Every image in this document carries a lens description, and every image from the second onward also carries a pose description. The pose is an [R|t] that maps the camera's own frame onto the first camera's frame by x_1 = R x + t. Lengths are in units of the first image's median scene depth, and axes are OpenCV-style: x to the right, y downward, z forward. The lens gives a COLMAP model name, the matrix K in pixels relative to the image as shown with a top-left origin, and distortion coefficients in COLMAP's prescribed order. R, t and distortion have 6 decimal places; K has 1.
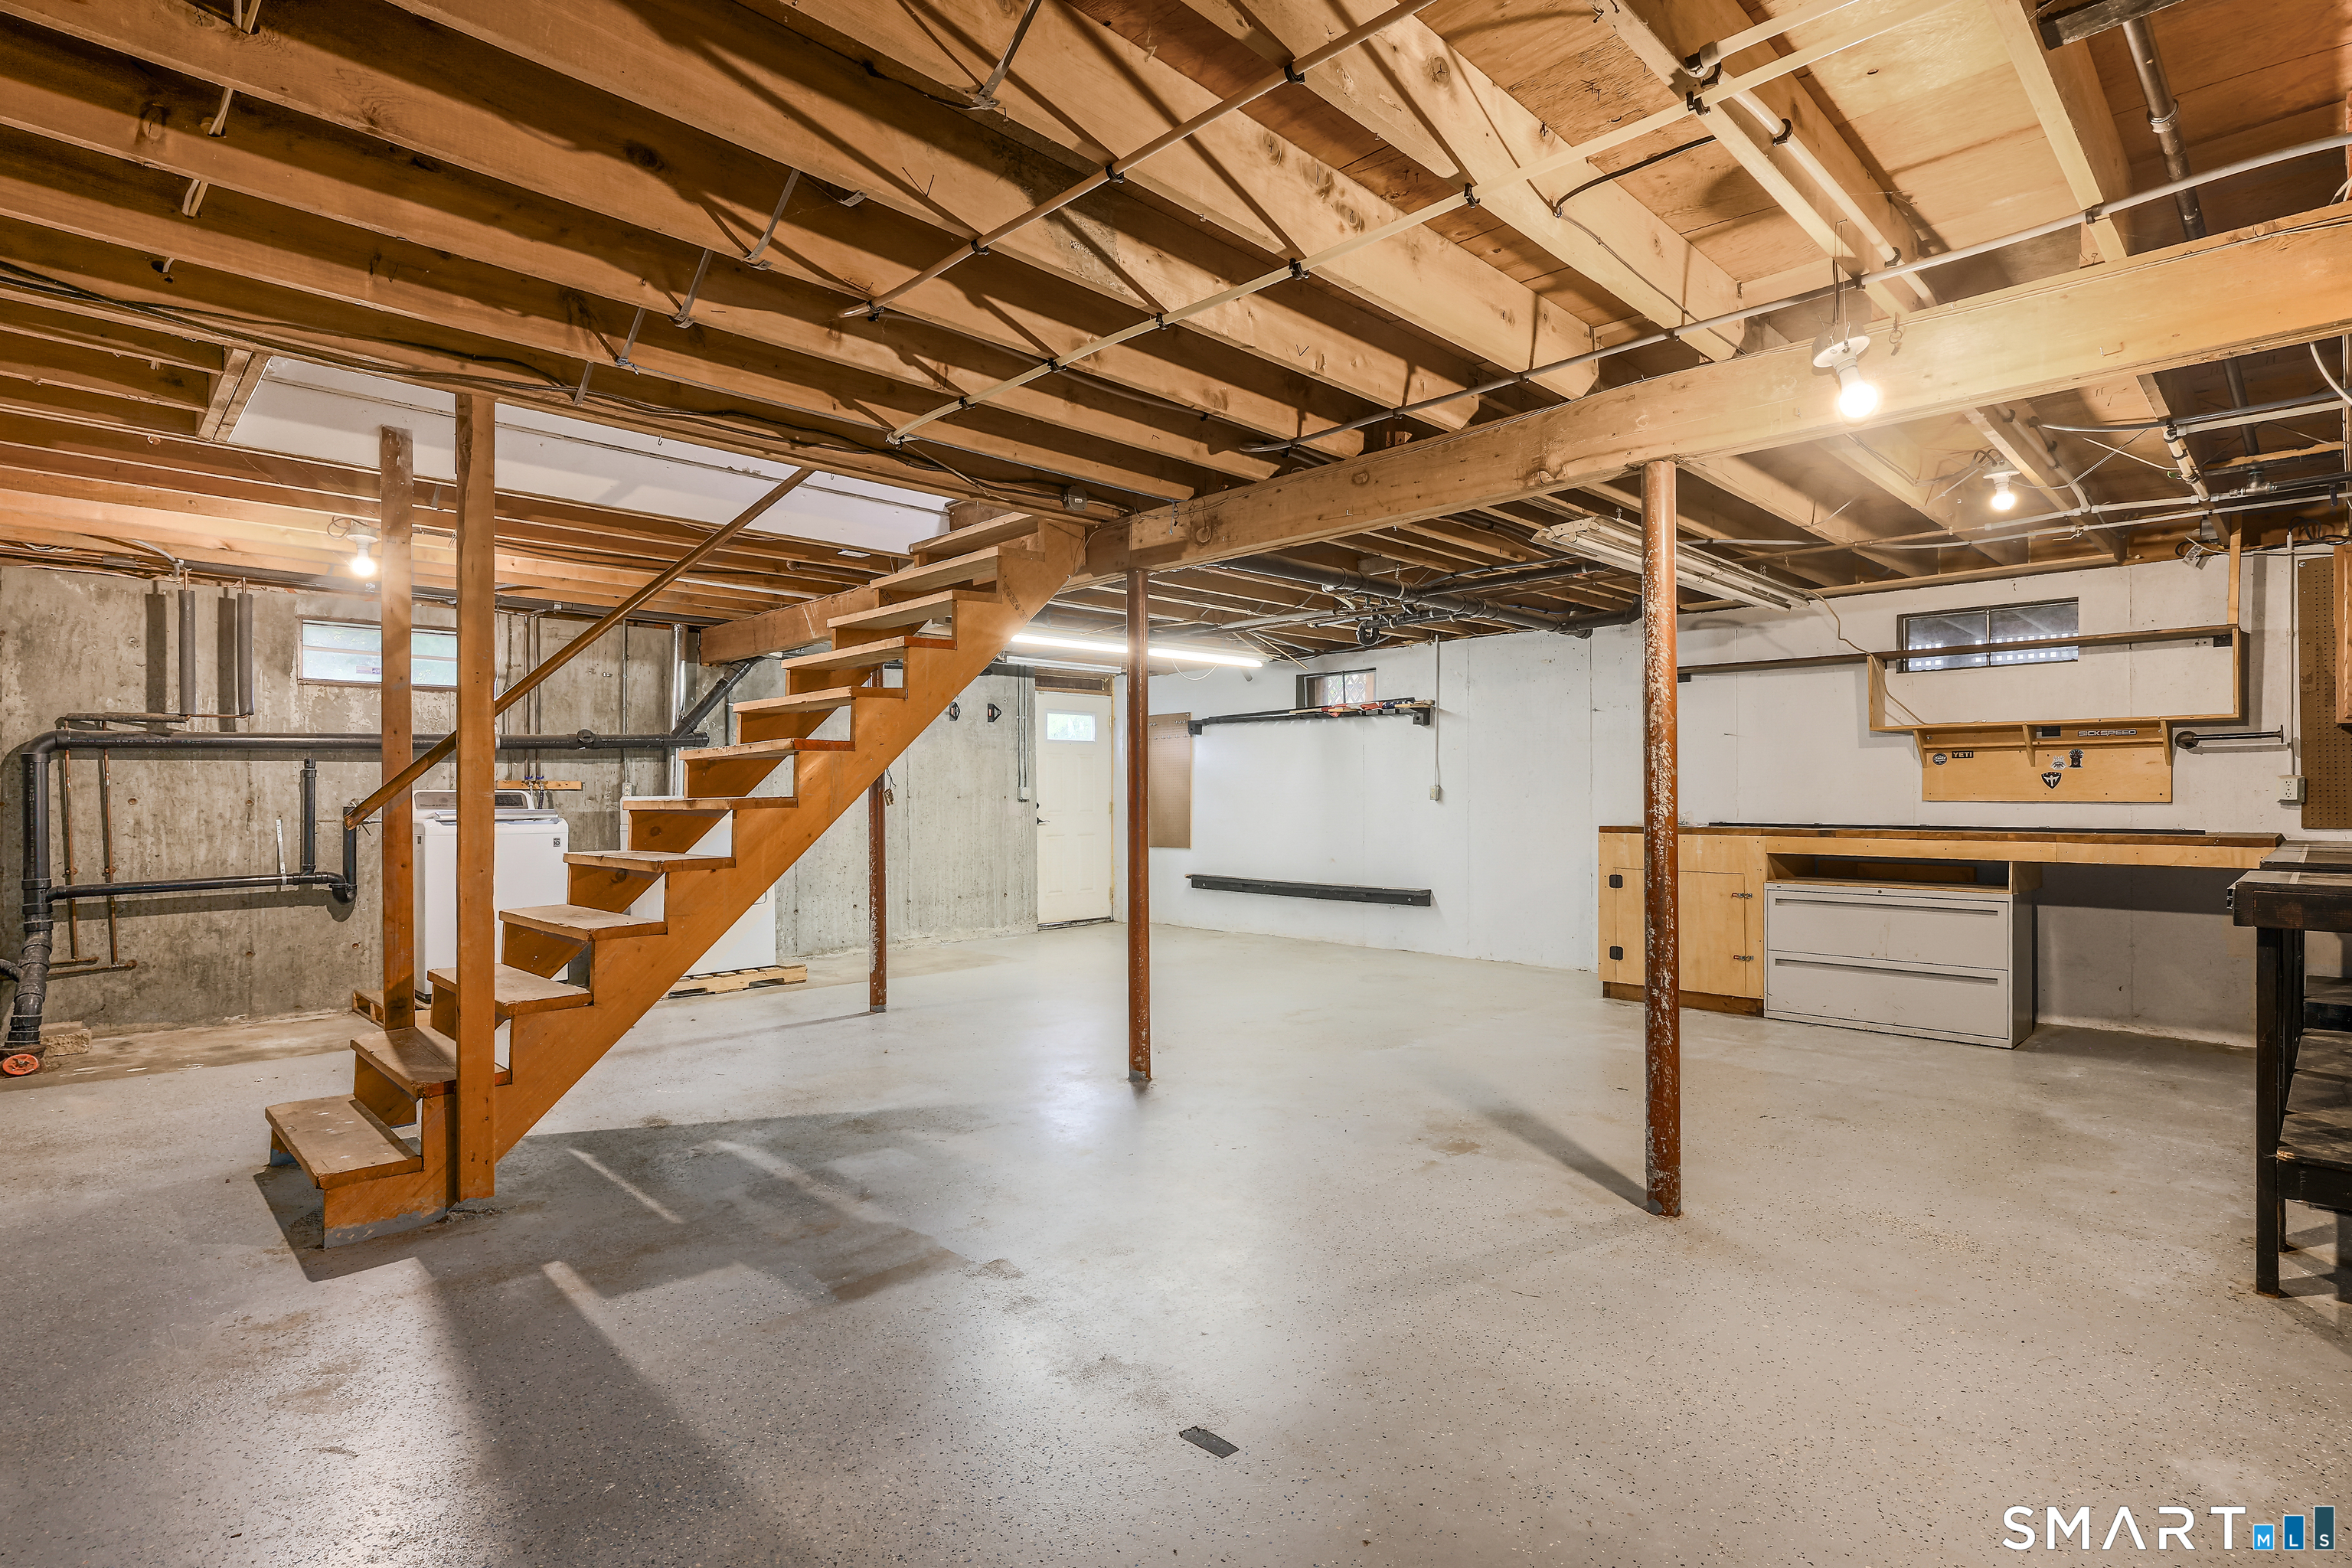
lens RADIAL K [[1150.7, 0, 1182.7], [0, 1150.7, 795.7], [0, 0, 1]] dist [0.000457, -0.000012]
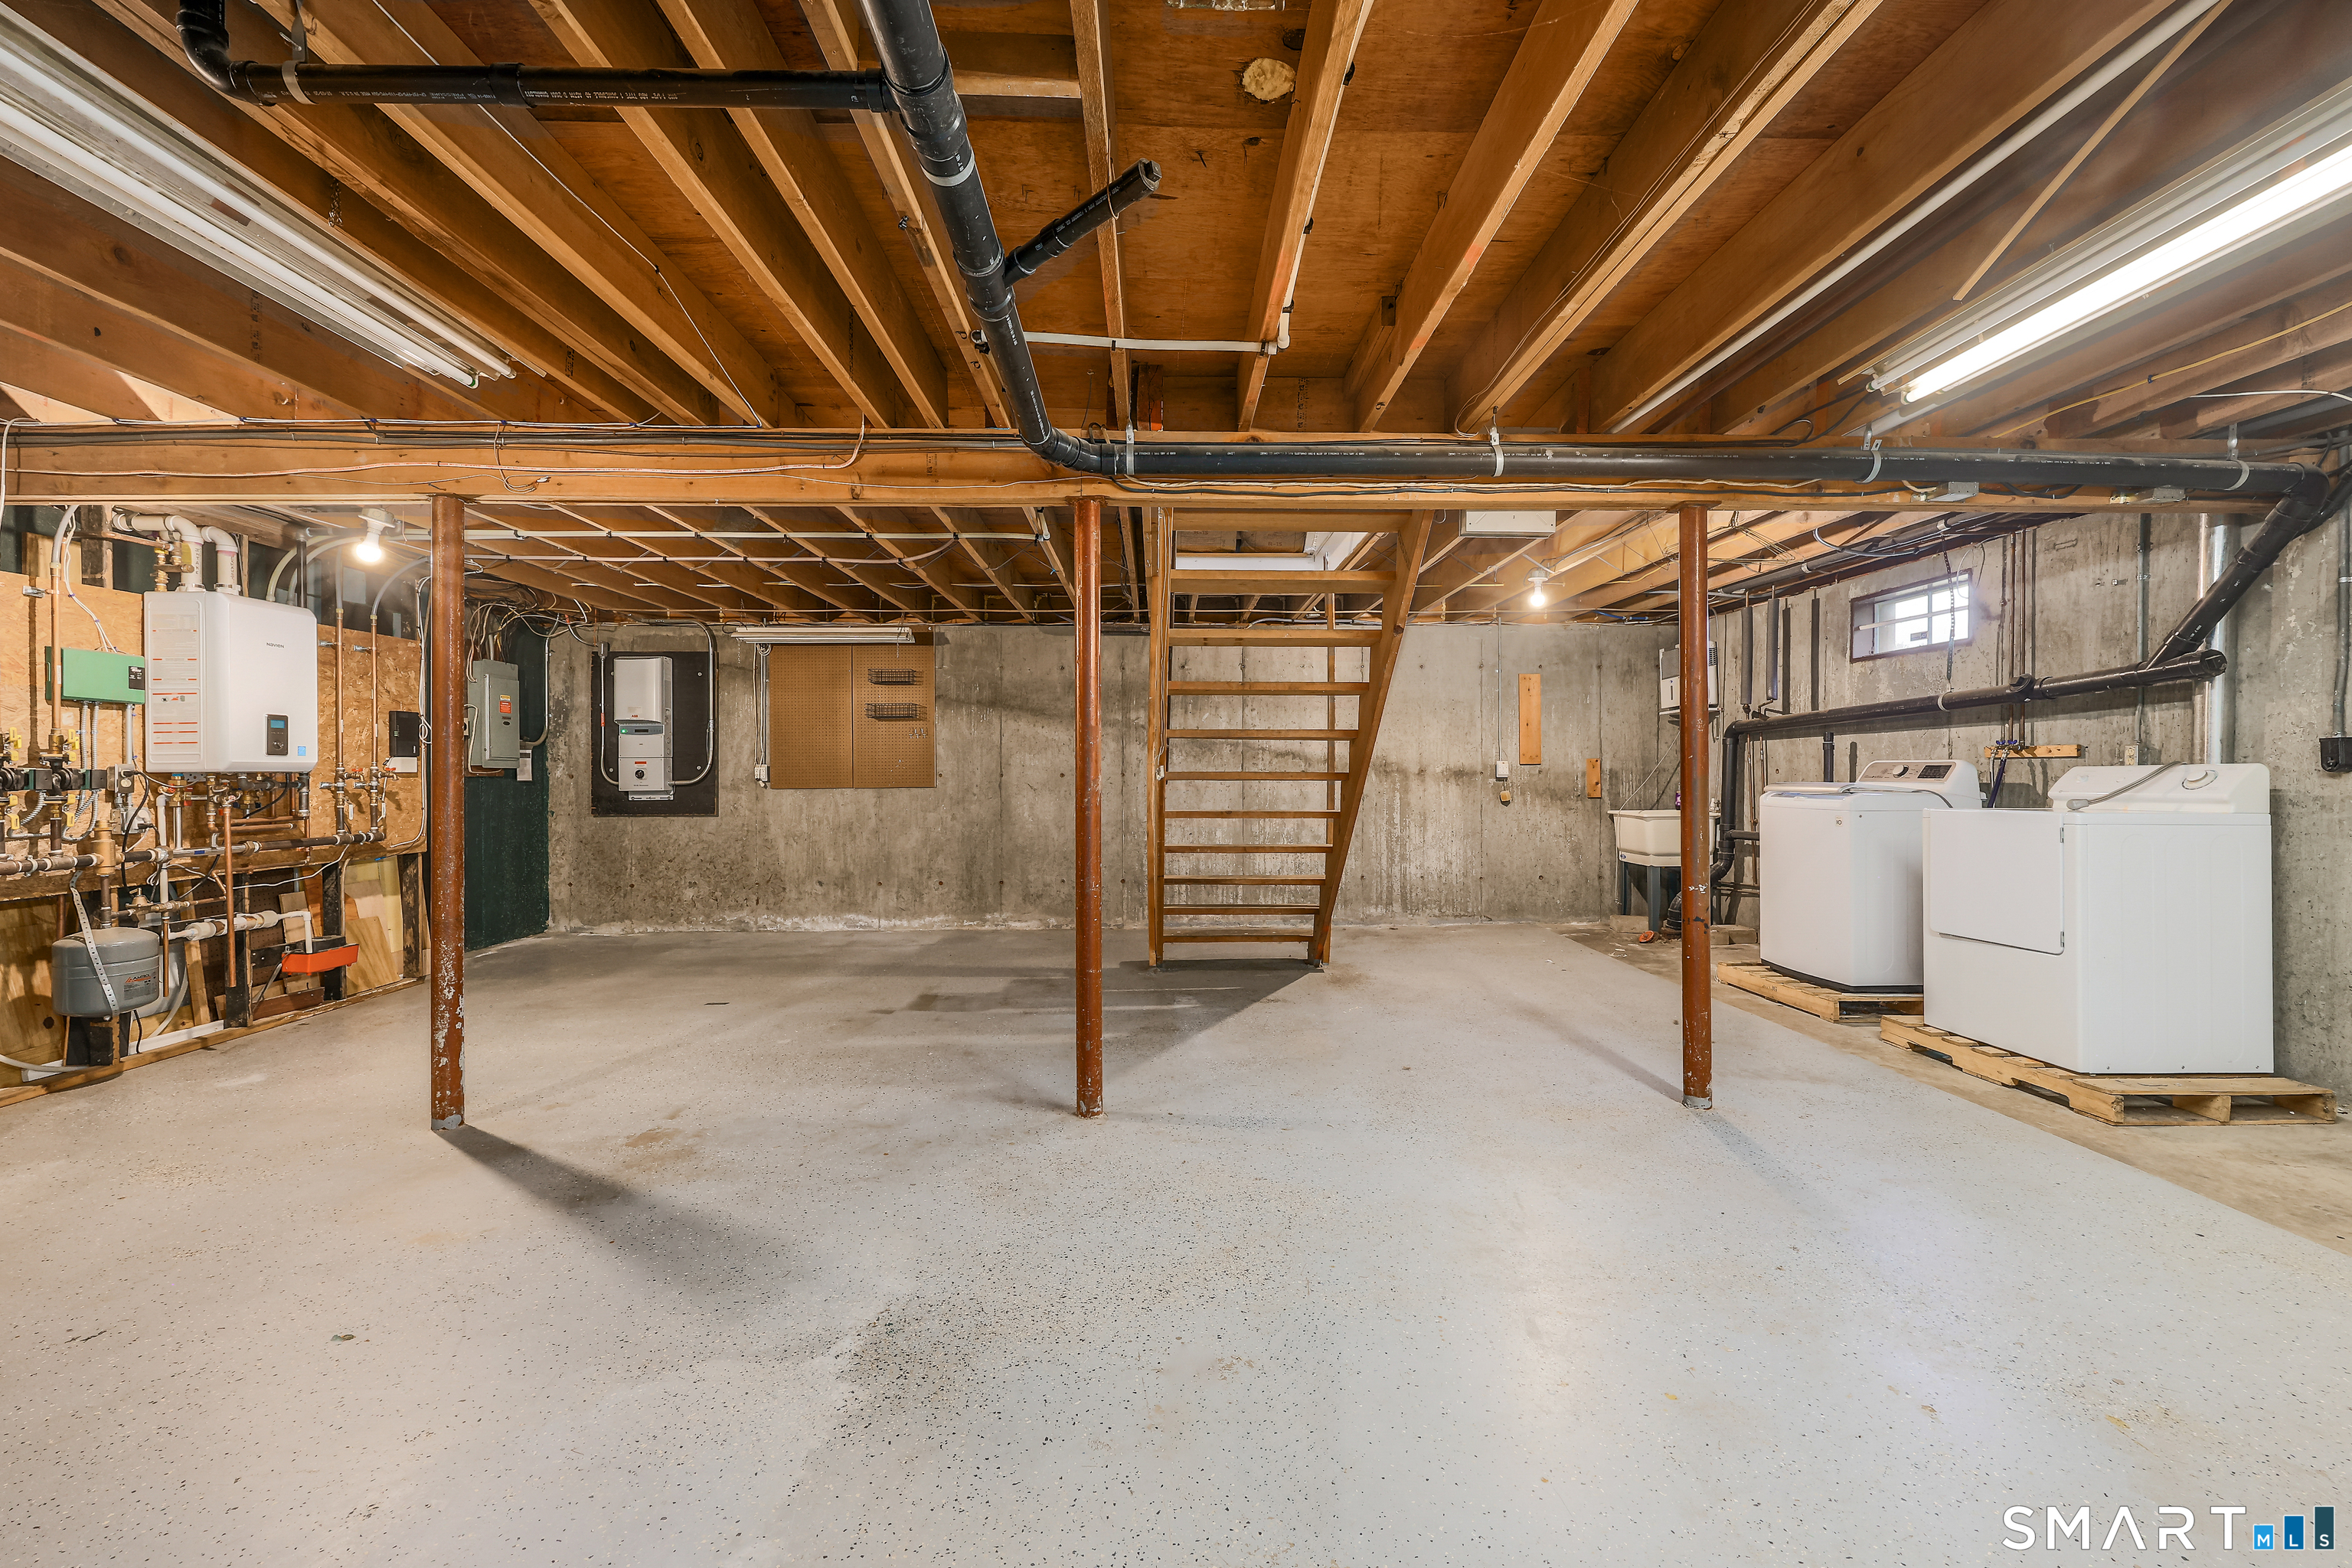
lens RADIAL K [[957.4, 0, 1176.2], [0, 957.4, 779.5], [0, 0, 1]] dist [0.001376, -0.000570]
pose [[-0.687726, 0.011248, -0.725884, 0.487719], [0.008469, 0.999936, 0.007472, -0.001046], [0.725921, -0.001009, -0.687777, 1.769559]]
